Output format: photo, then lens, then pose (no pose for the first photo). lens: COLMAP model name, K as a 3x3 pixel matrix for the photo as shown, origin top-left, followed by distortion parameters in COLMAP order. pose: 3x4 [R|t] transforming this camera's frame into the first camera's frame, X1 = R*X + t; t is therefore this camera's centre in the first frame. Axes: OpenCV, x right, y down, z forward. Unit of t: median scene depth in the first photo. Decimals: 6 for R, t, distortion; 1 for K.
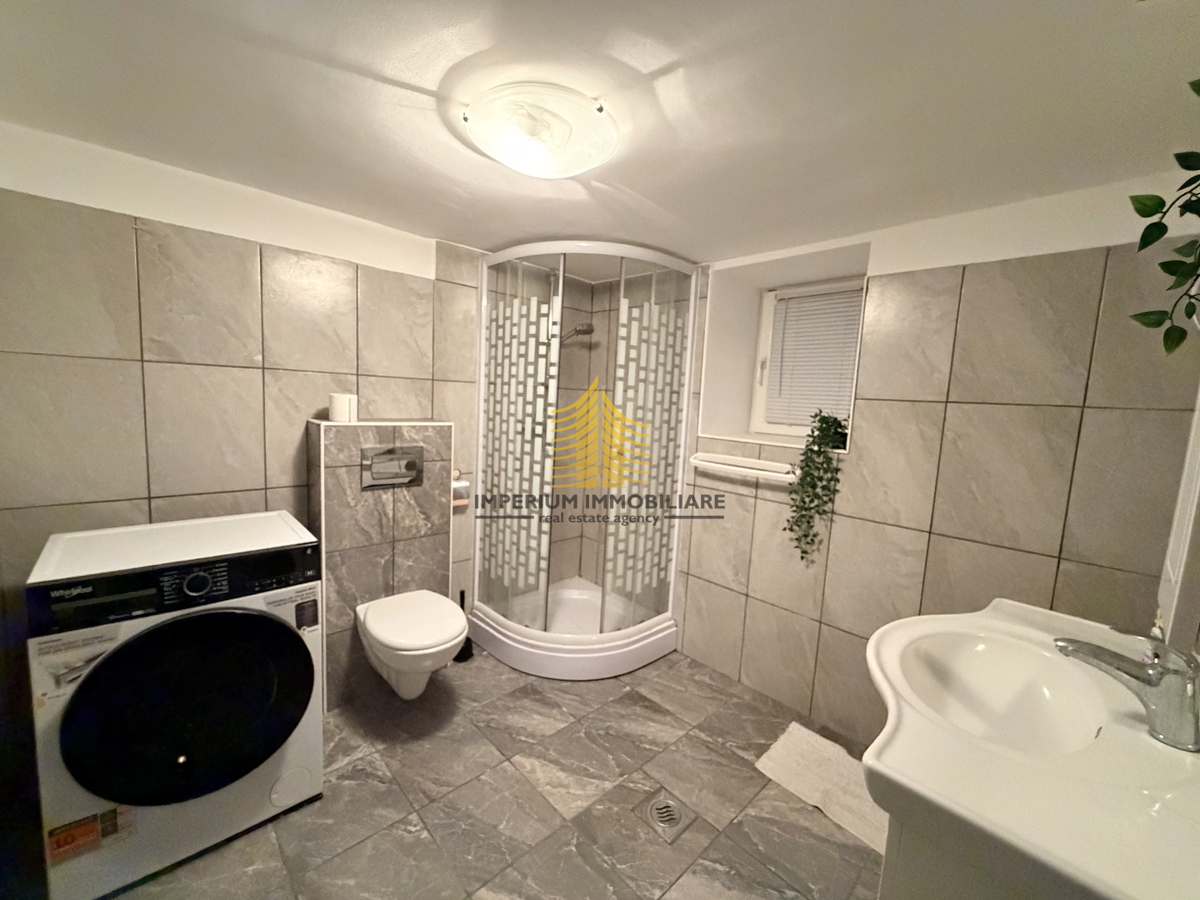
lens RADIAL K [[473.0, 0, 600.0], [0, 473.0, 450.0], [0, 0, 1]] dist [0.000910, 0.000055]
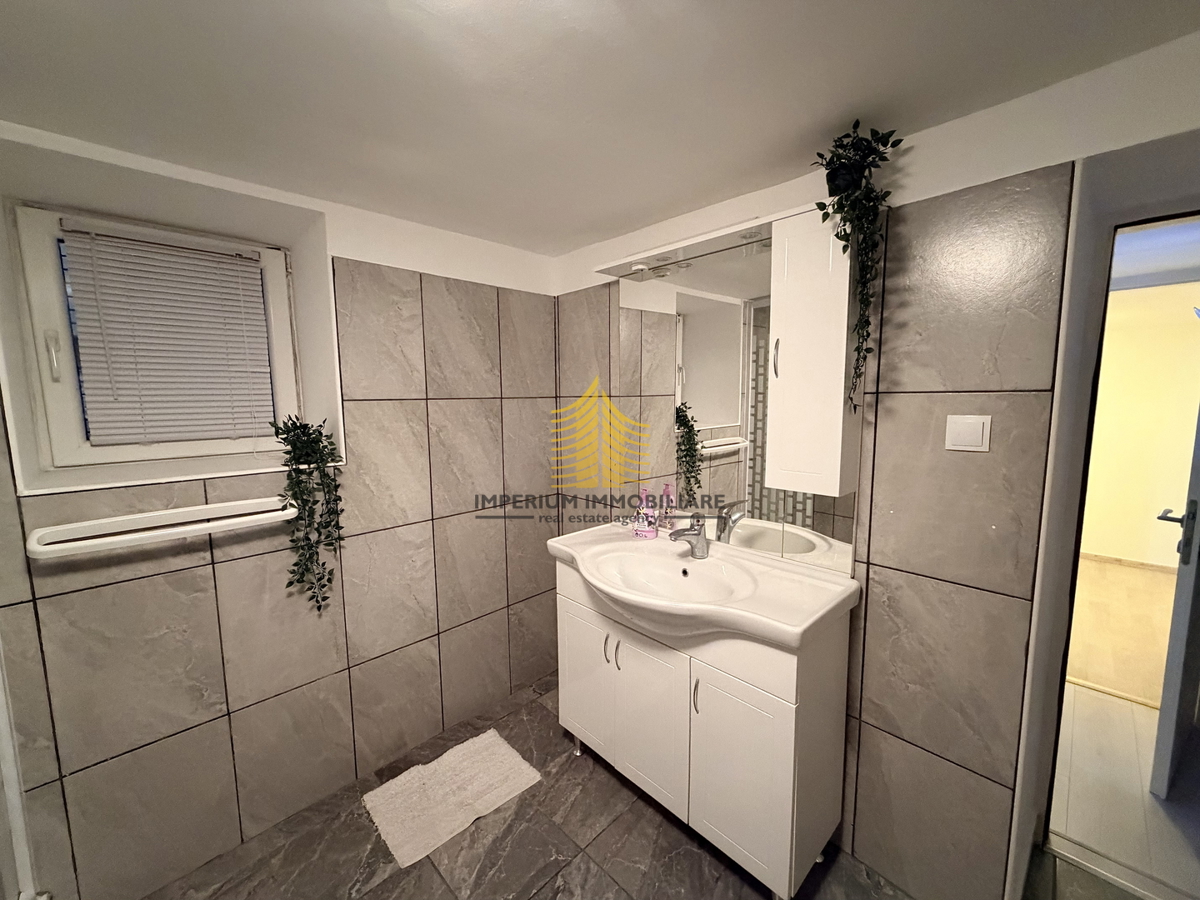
lens RADIAL K [[473.0, 0, 600.0], [0, 473.0, 450.0], [0, 0, 1]] dist [0.000910, 0.000055]
pose [[-0.019844, -0.167948, 0.985596, -0.315017], [0.116565, 0.978679, 0.169116, -0.107037], [-0.992985, 0.118242, 0.000156, 0.535745]]
